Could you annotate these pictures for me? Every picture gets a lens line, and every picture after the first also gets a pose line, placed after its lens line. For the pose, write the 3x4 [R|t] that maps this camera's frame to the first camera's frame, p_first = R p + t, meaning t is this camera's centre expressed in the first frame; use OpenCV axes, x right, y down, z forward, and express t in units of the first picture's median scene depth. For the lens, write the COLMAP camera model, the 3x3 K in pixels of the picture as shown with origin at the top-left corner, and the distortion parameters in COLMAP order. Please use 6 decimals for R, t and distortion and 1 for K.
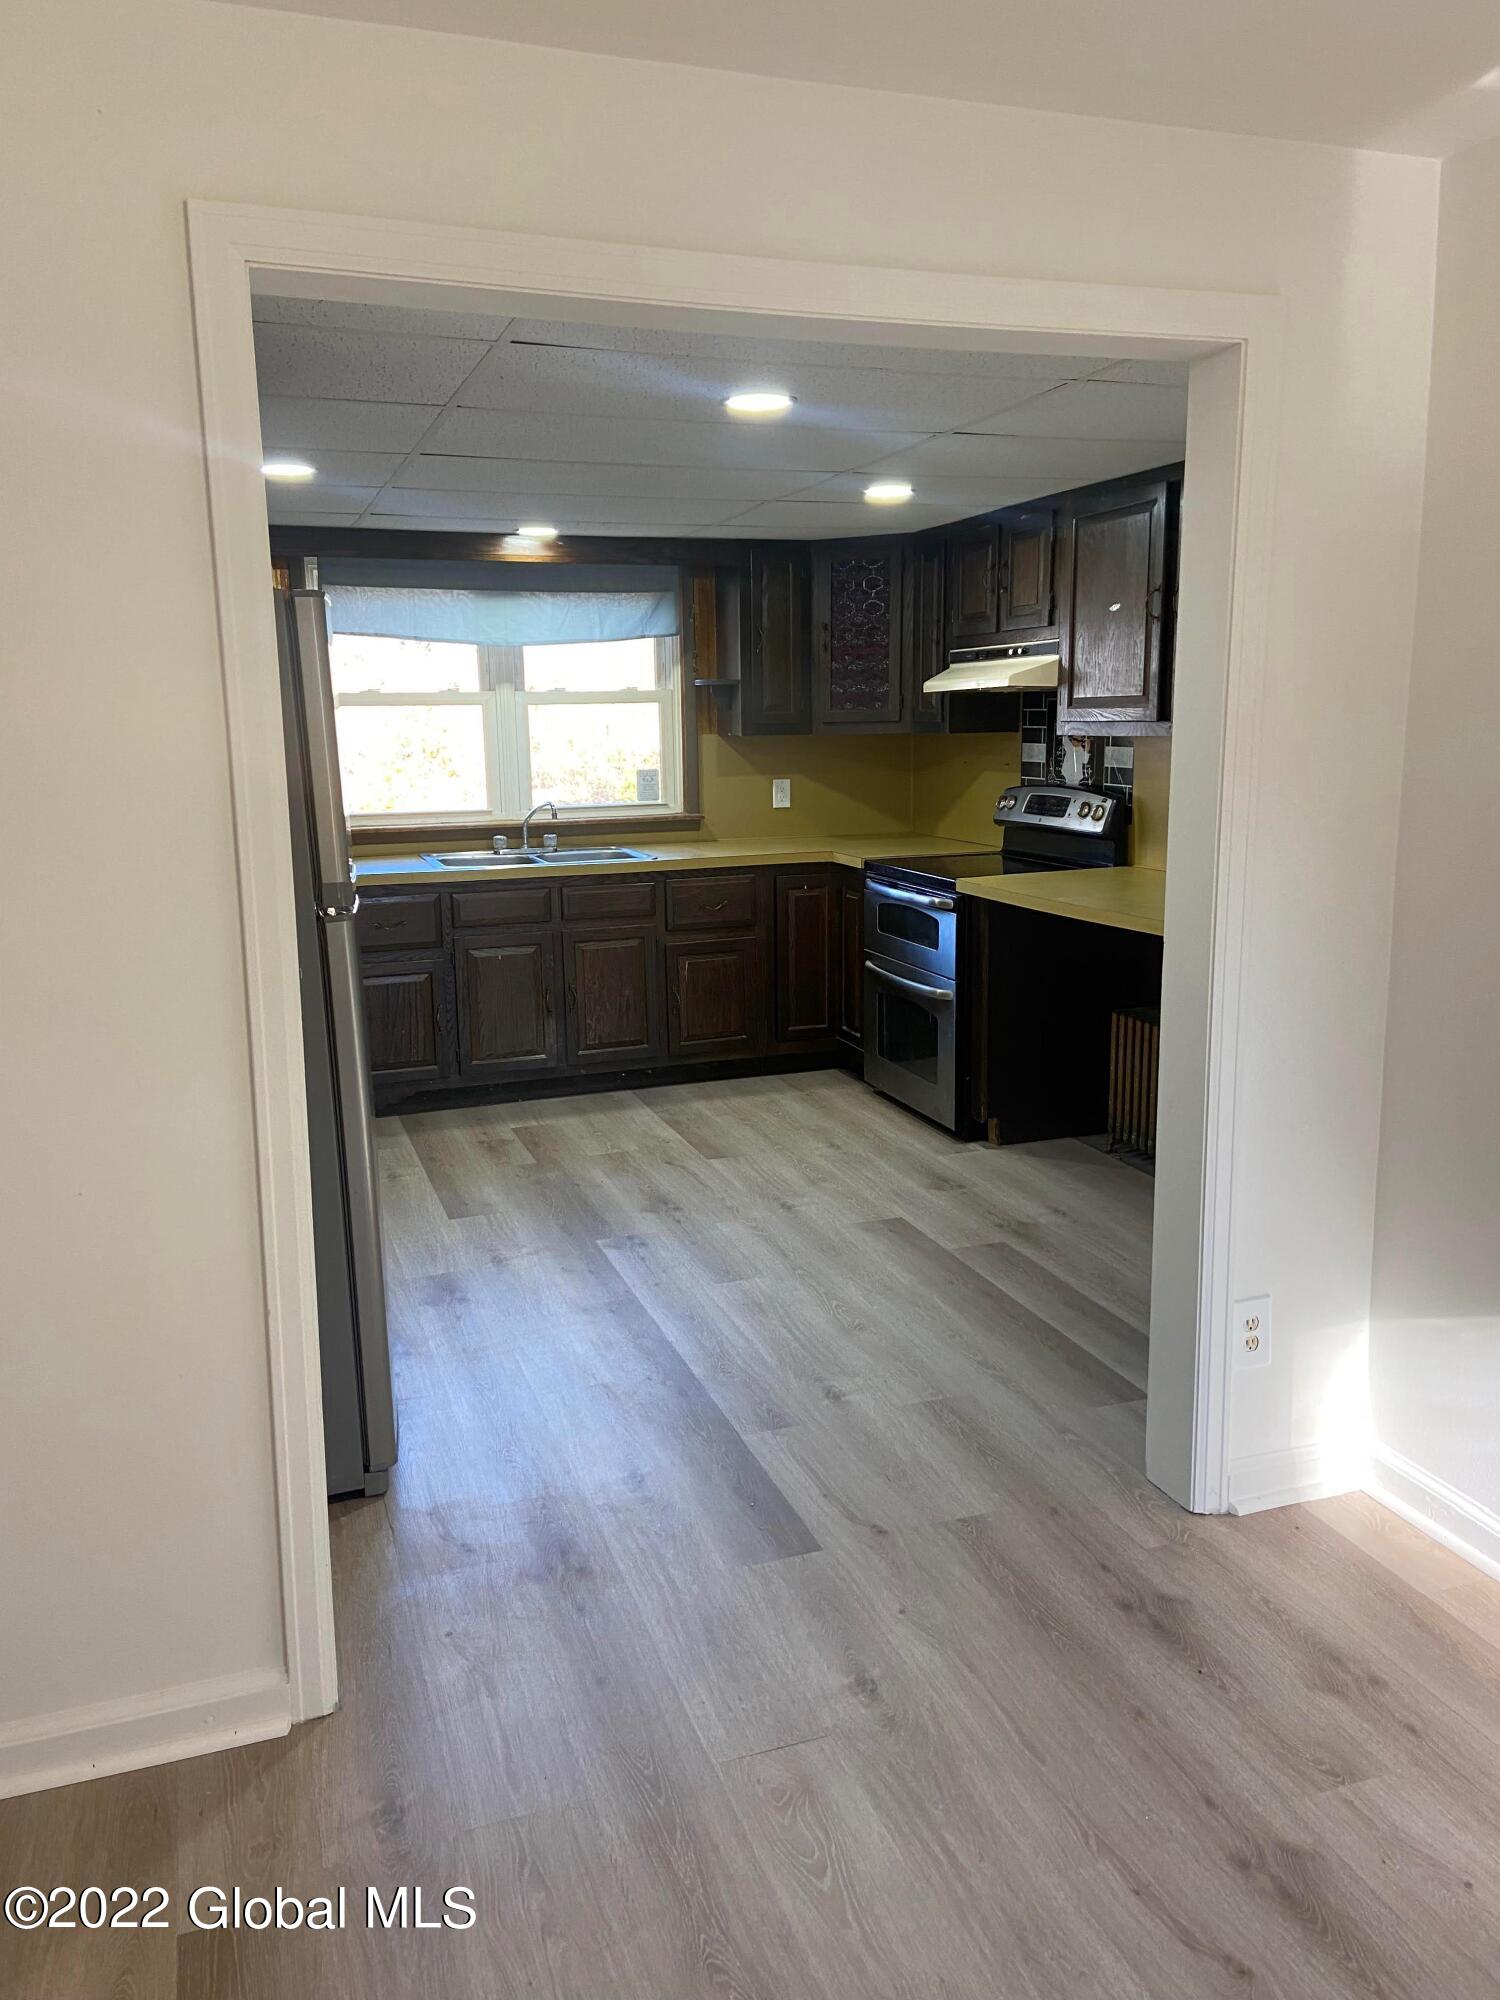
lens RADIAL K [[1509.7, 0, 748.1], [0, 1509.7, 1000.1], [0, 0, 1]] dist [0.042777, -0.002597]
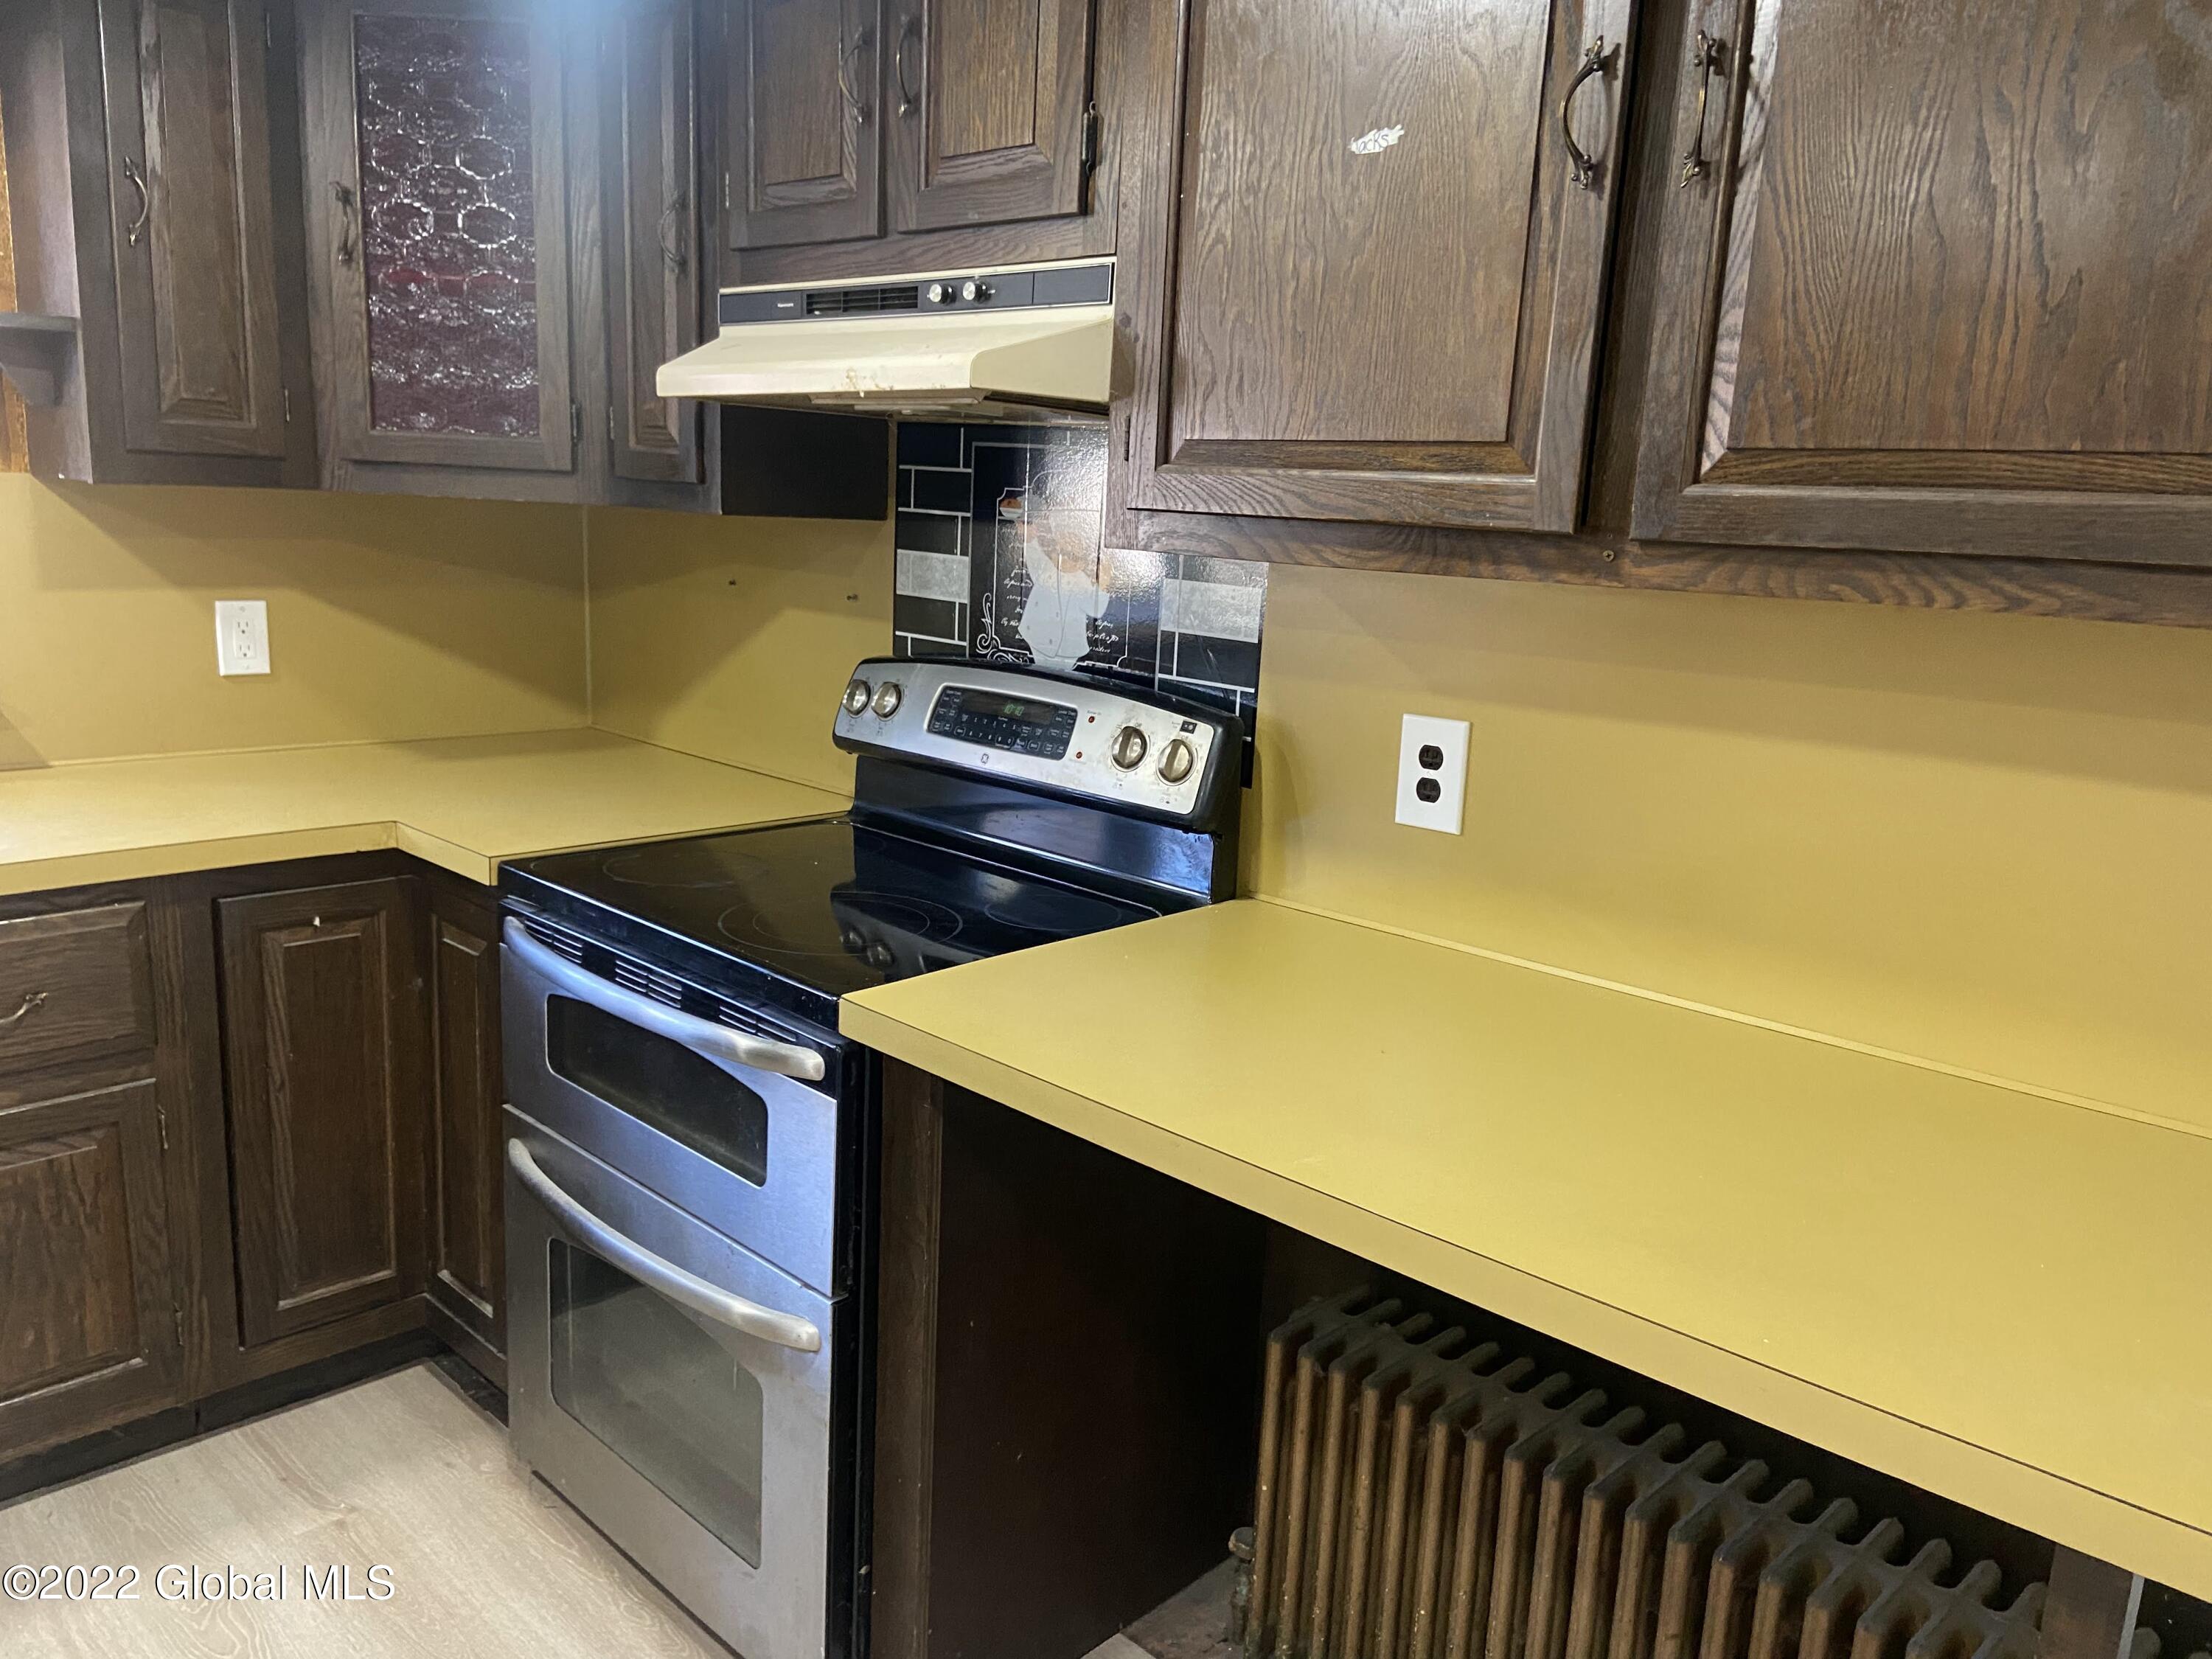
lens RADIAL K [[1669.7, 0, 1111.3], [0, 1669.7, 872.8], [0, 0, 1]] dist [0.042777, -0.002597]
pose [[0.896356, -0.038516, 0.441659, 0.032582], [0.018968, 0.998639, 0.048593, -0.107891], [-0.442929, -0.035179, 0.895866, 0.592256]]
